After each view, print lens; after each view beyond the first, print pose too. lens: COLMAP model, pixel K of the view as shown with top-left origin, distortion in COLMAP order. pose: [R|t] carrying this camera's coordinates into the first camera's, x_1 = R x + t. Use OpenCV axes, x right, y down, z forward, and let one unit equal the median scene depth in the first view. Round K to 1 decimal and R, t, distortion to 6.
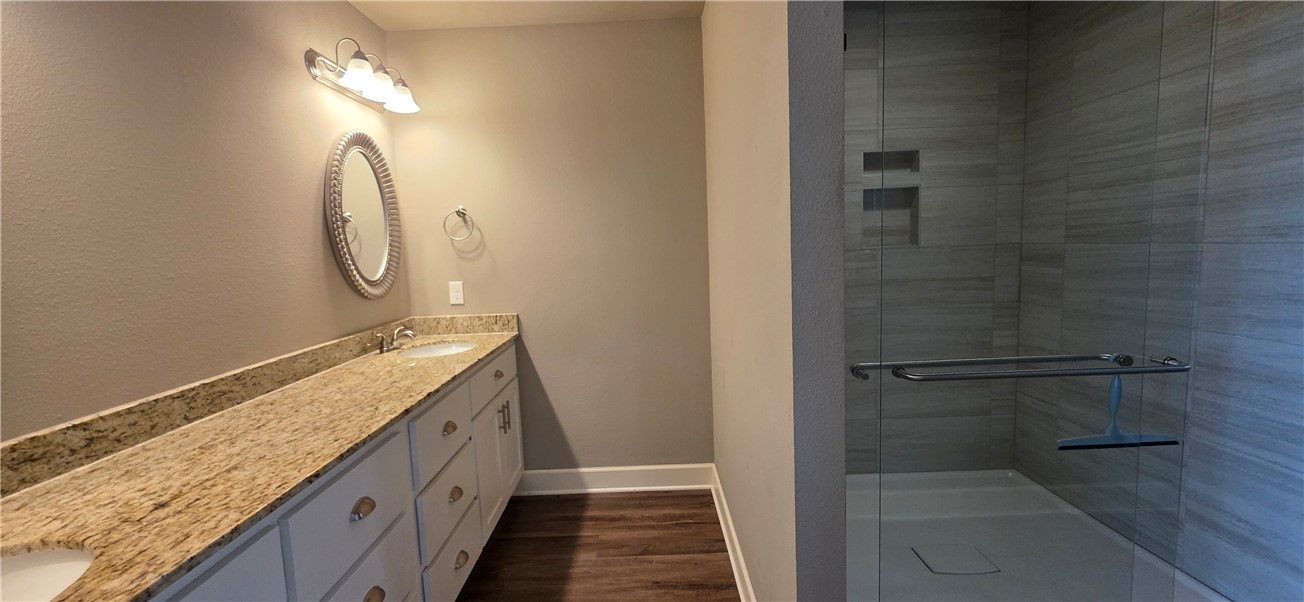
lens RADIAL K [[515.4, 0, 641.3], [0, 515.4, 297.4], [0, 0, 1]] dist [0.002001, -0.000330]
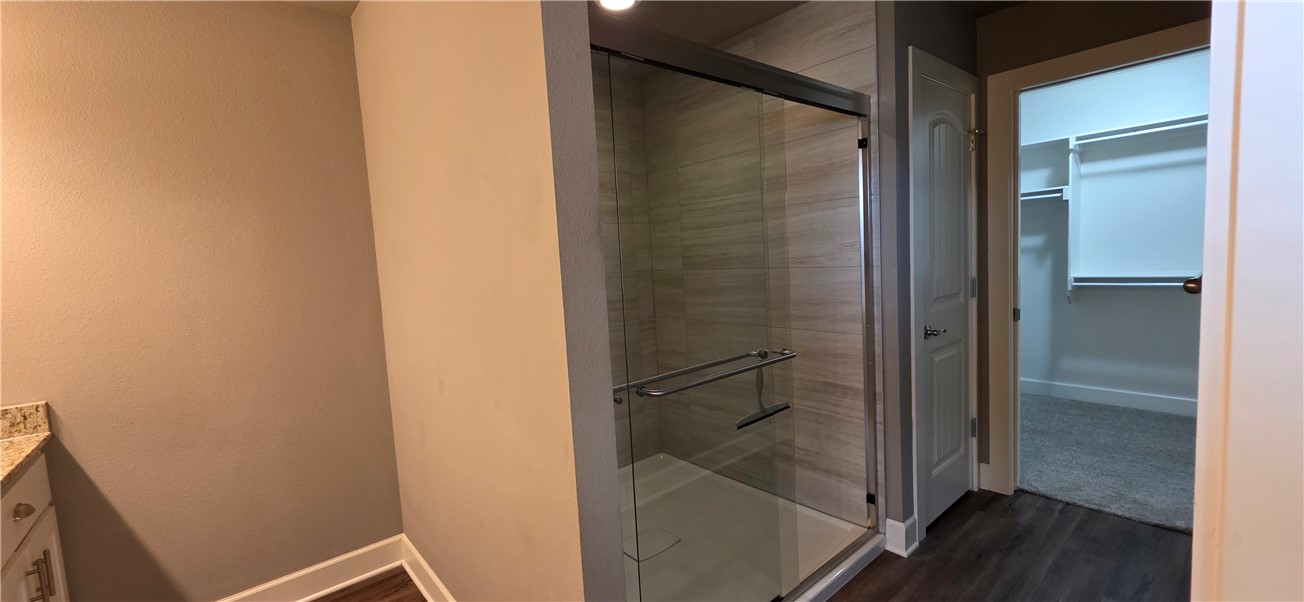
lens RADIAL K [[515.4, 0, 641.3], [0, 515.4, 297.4], [0, 0, 1]] dist [0.002001, -0.000330]
pose [[0.763955, -0.057437, 0.642708, -0.103731], [0.092511, 0.995490, -0.020999, -0.017206], [-0.638603, 0.075500, 0.765824, 0.072416]]
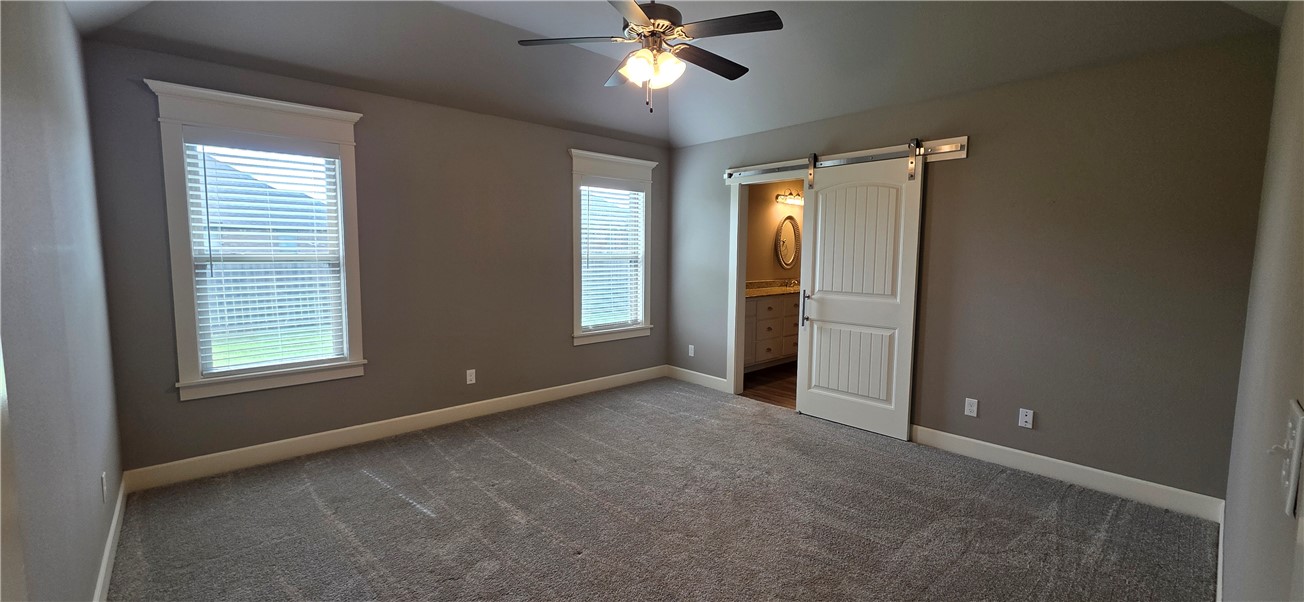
lens RADIAL K [[515.4, 0, 641.3], [0, 515.4, 297.4], [0, 0, 1]] dist [0.002001, -0.000330]
pose [[0.663507, 0.116728, -0.739008, 1.343392], [-0.111228, 0.992167, 0.056851, 0.101290], [0.739856, 0.044478, 0.671293, -1.900339]]
